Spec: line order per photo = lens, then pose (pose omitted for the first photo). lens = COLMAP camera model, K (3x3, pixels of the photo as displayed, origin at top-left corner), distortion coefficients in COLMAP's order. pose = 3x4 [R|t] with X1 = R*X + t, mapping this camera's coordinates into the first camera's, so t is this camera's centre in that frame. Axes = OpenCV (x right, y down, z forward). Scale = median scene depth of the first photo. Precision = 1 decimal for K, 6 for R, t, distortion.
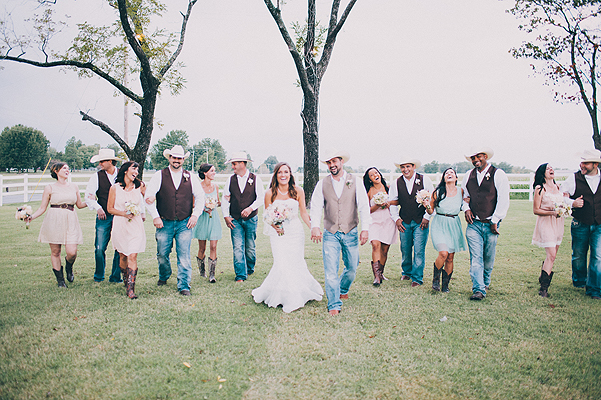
lens RADIAL K [[578.1, 0, 299.9], [0, 578.1, 193.8], [0, 0, 1]] dist [-0.113473, 0.141099]
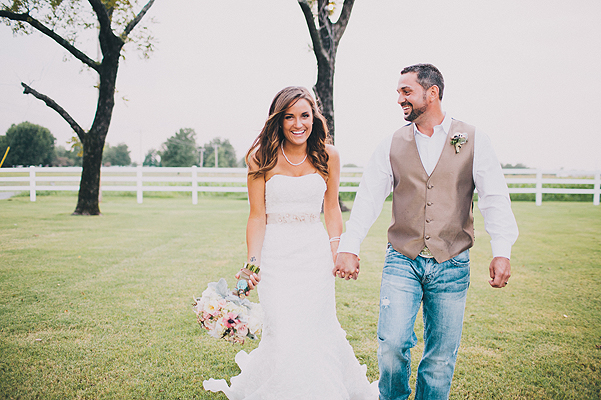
lens RADIAL K [[575.5, 0, 301.0], [0, 575.5, 191.0], [0, 0, 1]] dist [-0.111426, 0.135017]
pose [[0.999833, 0.006279, -0.017146, 0.000569], [-0.006351, 0.999971, -0.004163, 0.000672], [0.017119, 0.004272, 0.999844, 0.249397]]
